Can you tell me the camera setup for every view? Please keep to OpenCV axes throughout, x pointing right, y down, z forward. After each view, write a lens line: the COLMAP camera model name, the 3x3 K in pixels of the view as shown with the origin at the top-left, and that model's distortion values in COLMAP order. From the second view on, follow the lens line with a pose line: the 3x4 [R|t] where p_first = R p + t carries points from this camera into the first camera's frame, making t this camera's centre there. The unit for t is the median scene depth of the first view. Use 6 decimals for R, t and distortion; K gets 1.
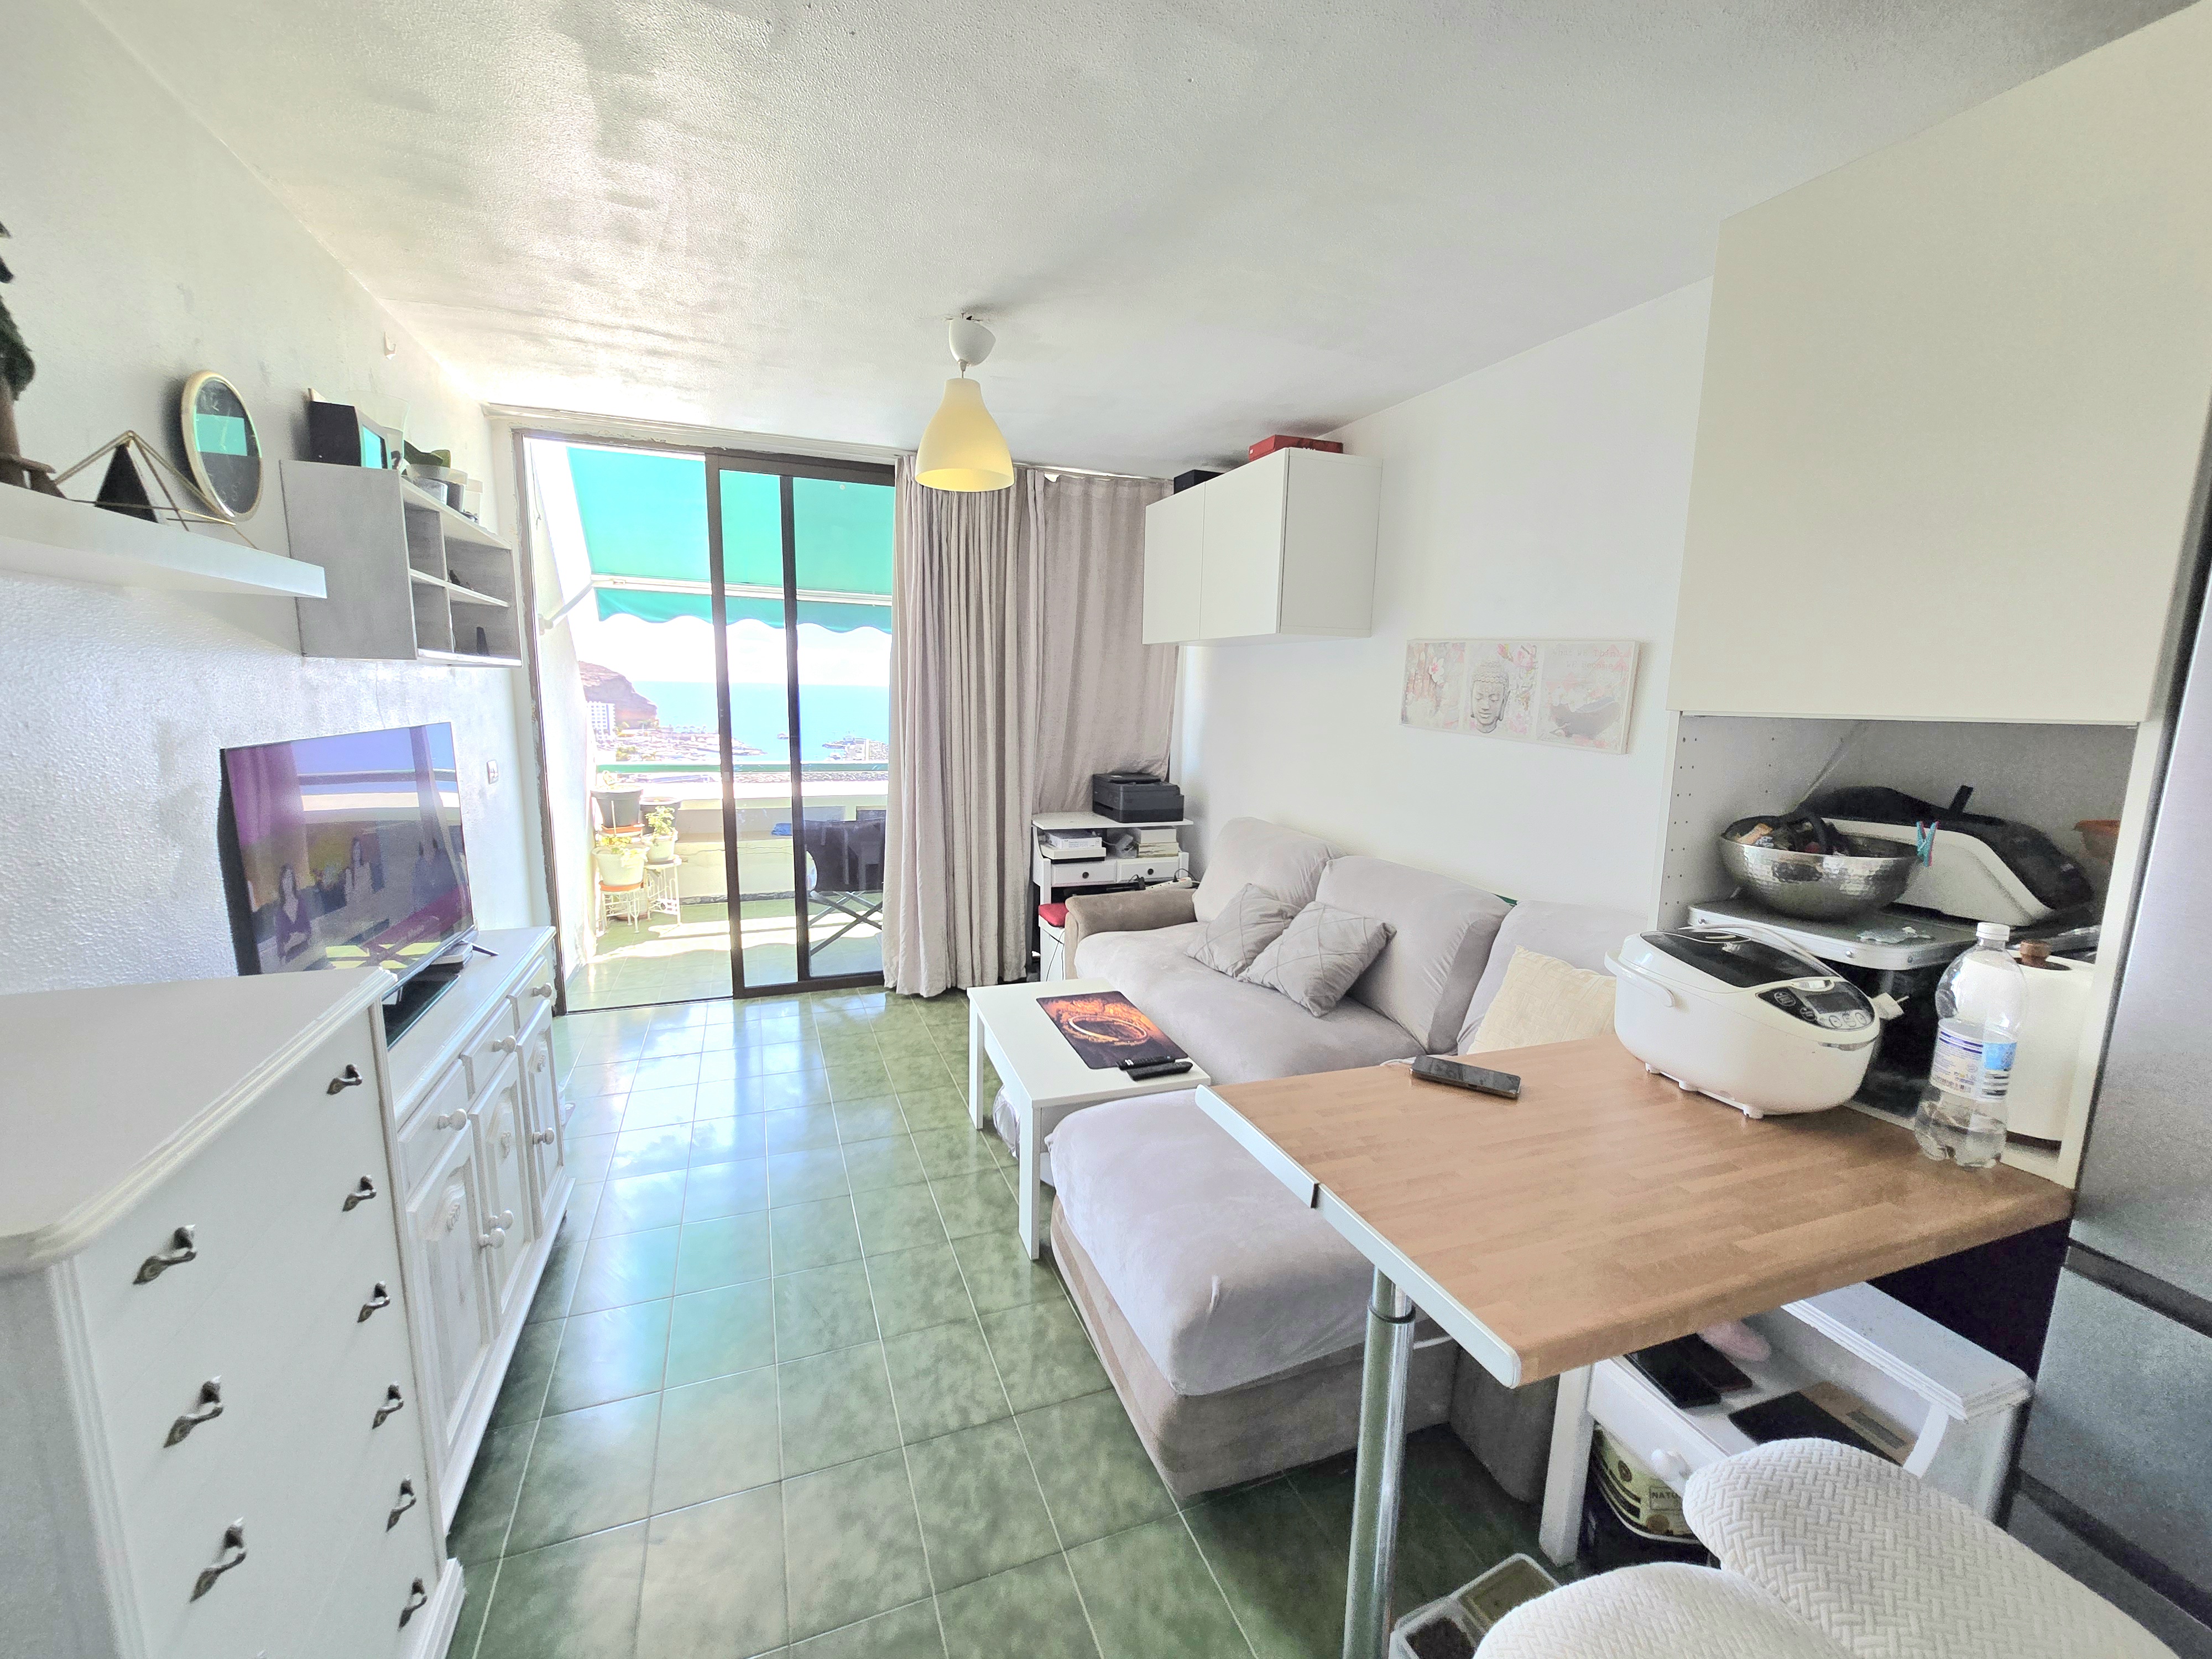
lens RADIAL K [[907.4, 0, 1101.7], [0, 907.4, 843.0], [0, 0, 1]] dist [-0.001510, -0.000144]
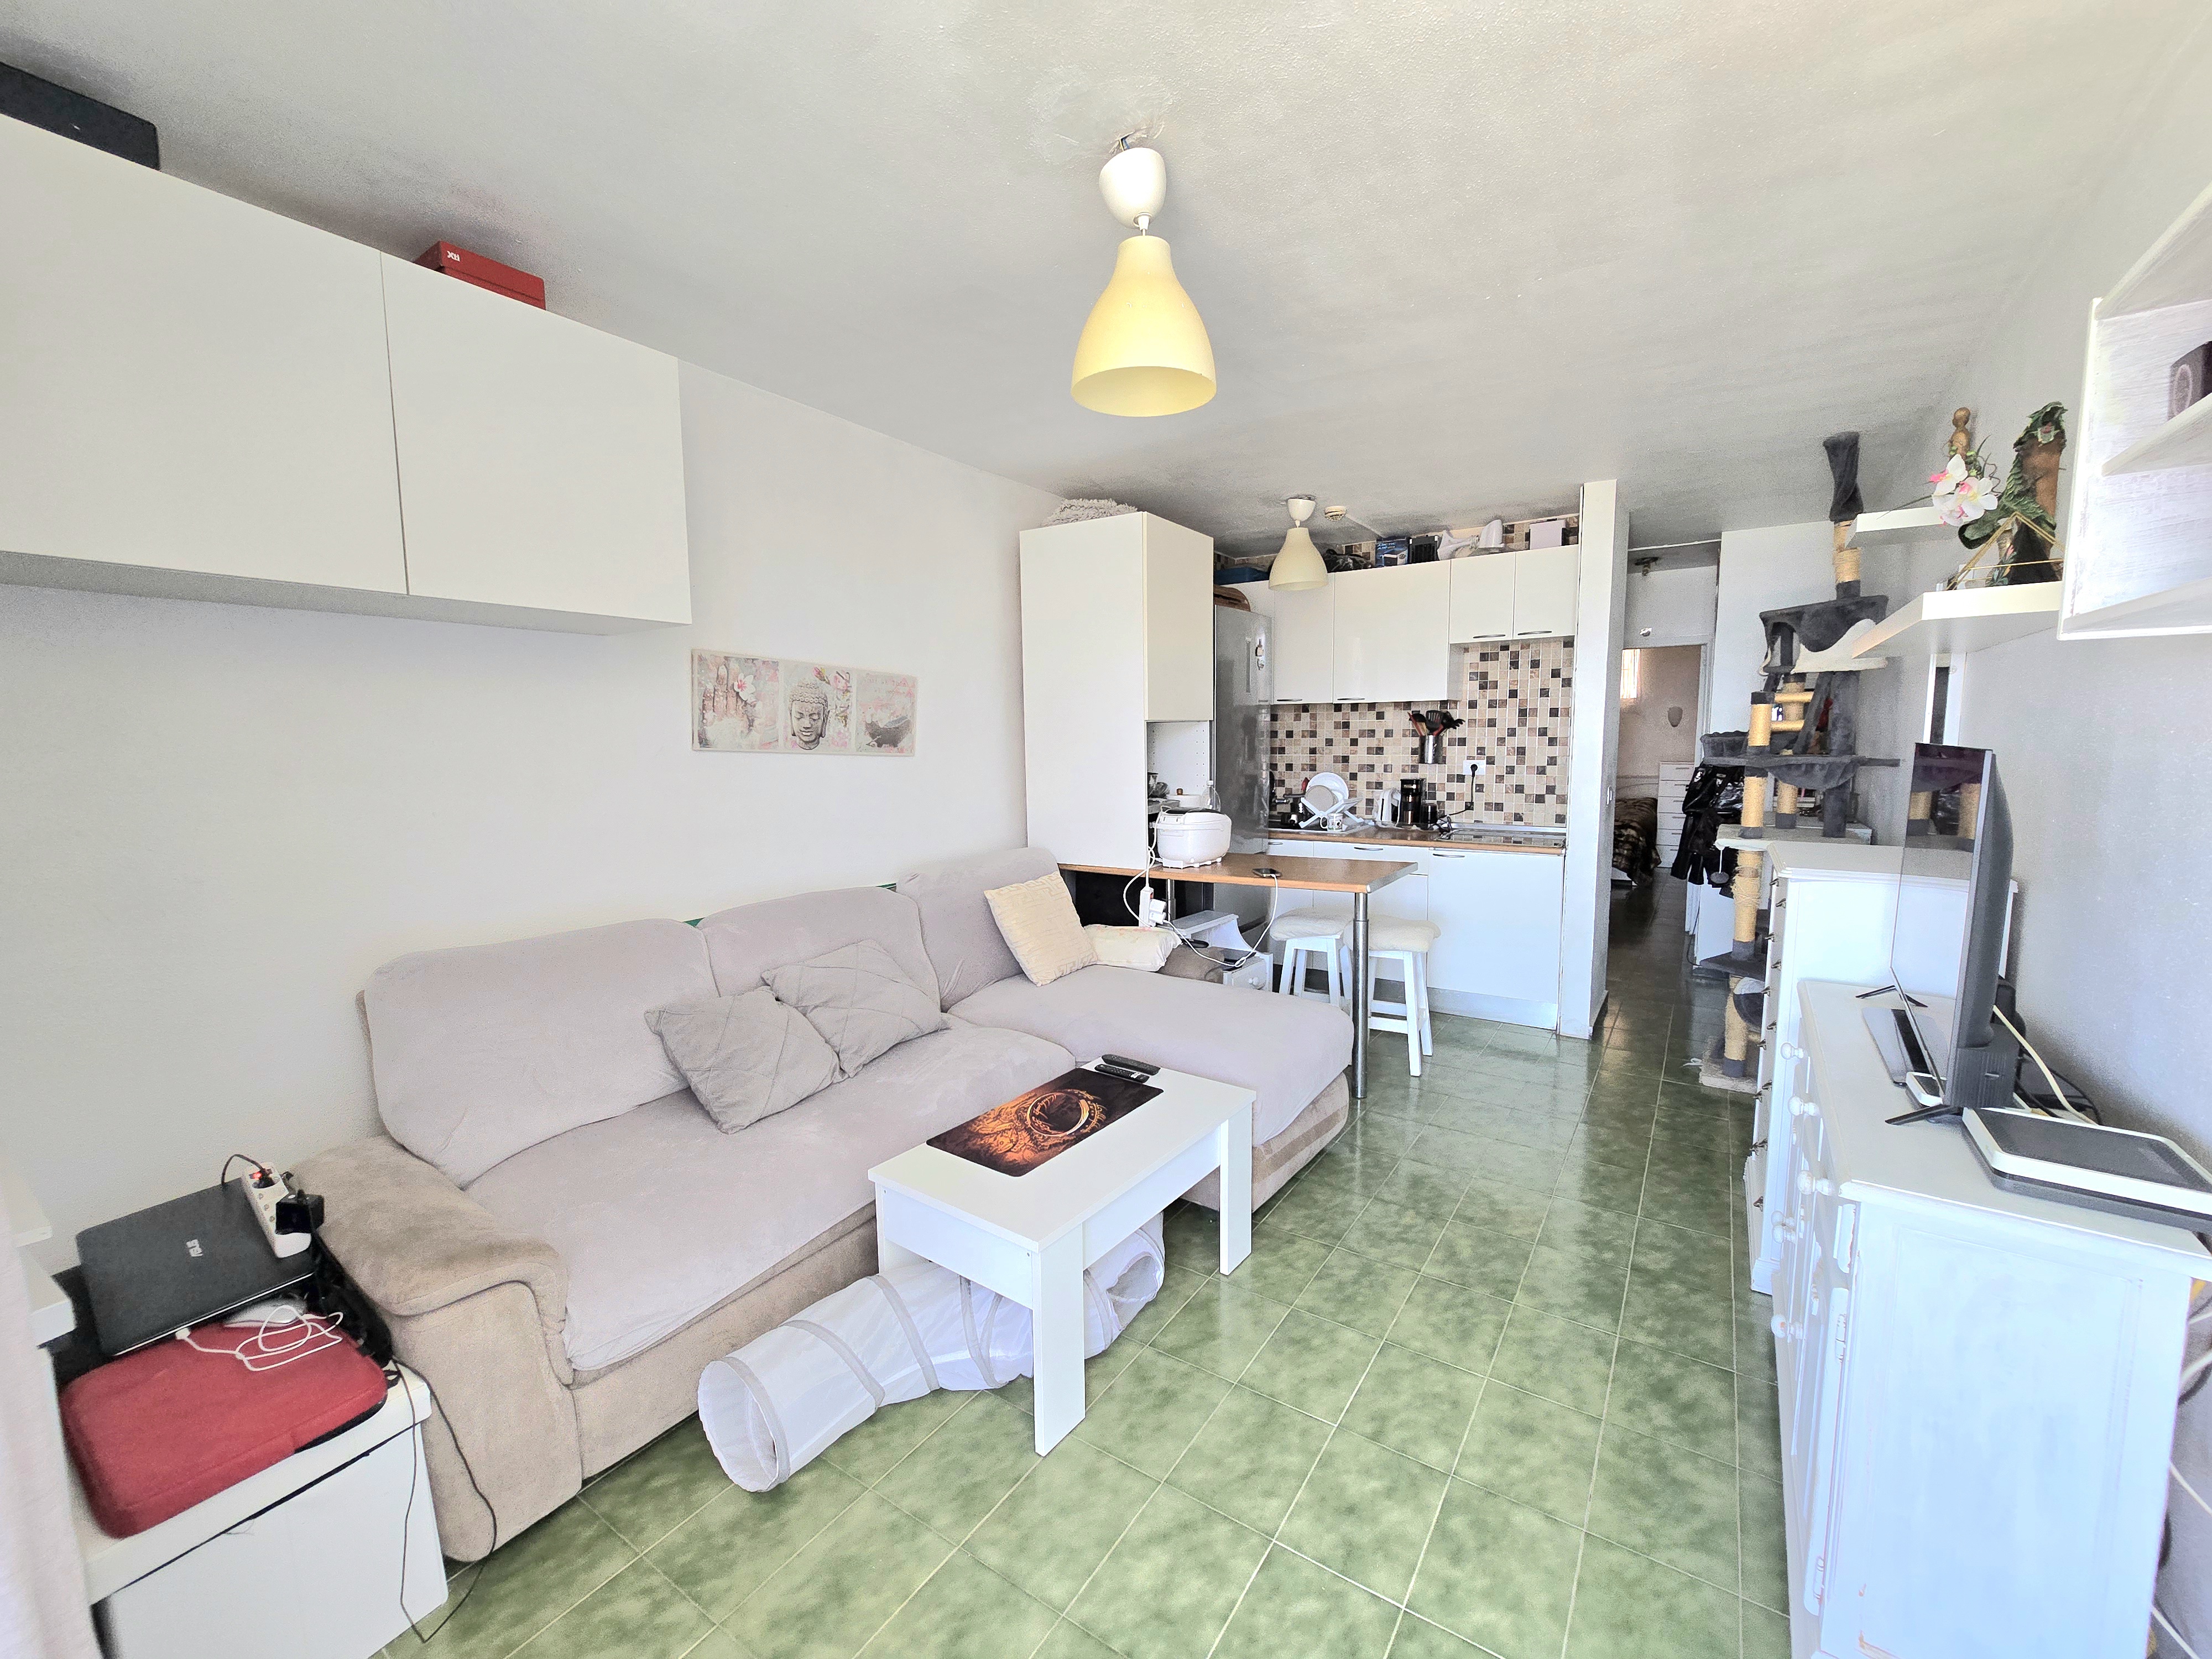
lens RADIAL K [[907.4, 0, 1101.7], [0, 907.4, 843.0], [0, 0, 1]] dist [-0.001510, -0.000144]
pose [[-0.570397, -0.108058, 0.814230, -0.672280], [0.137907, 0.964637, 0.224627, -0.215962], [-0.809709, 0.240414, -0.535324, 1.371082]]
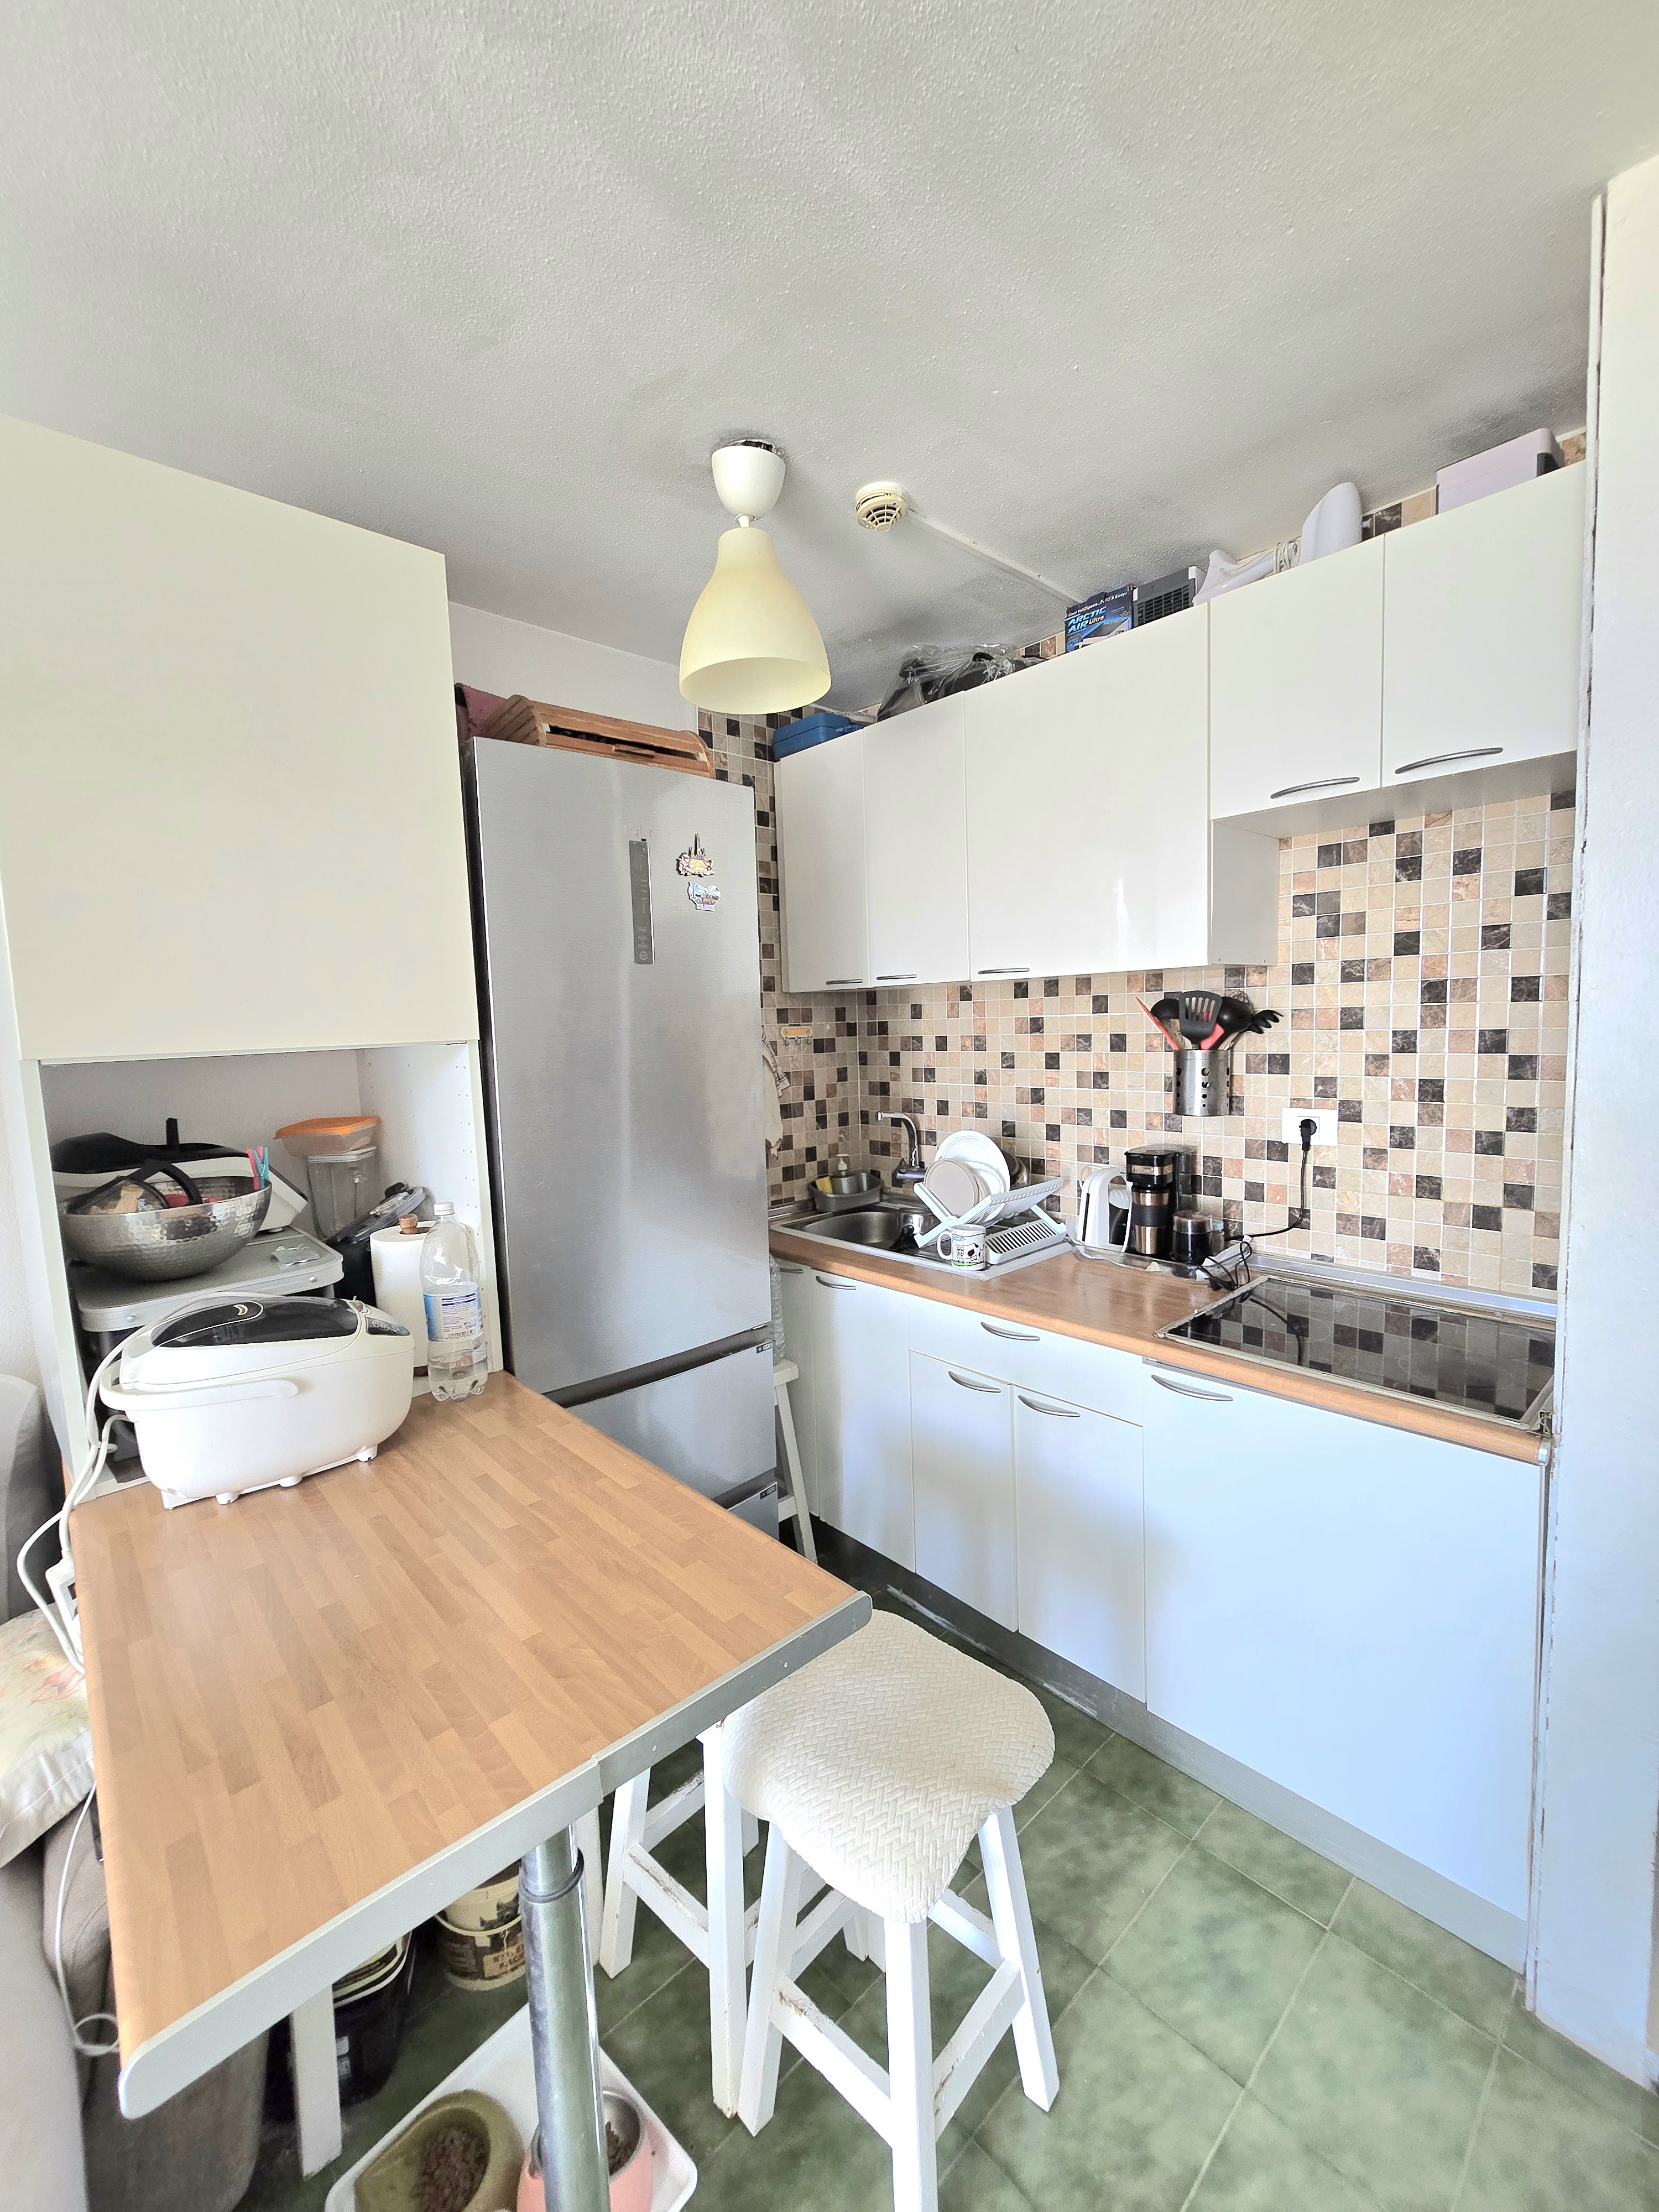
lens RADIAL K [[907.4, 0, 829.5], [0, 907.4, 1106.0], [0, 0, 1]] dist [-0.001510, -0.000144]
pose [[-0.376718, -0.092891, 0.921659, -0.187358], [0.182048, 0.968132, 0.171985, -0.080893], [-0.908263, 0.232576, -0.347802, 0.461790]]
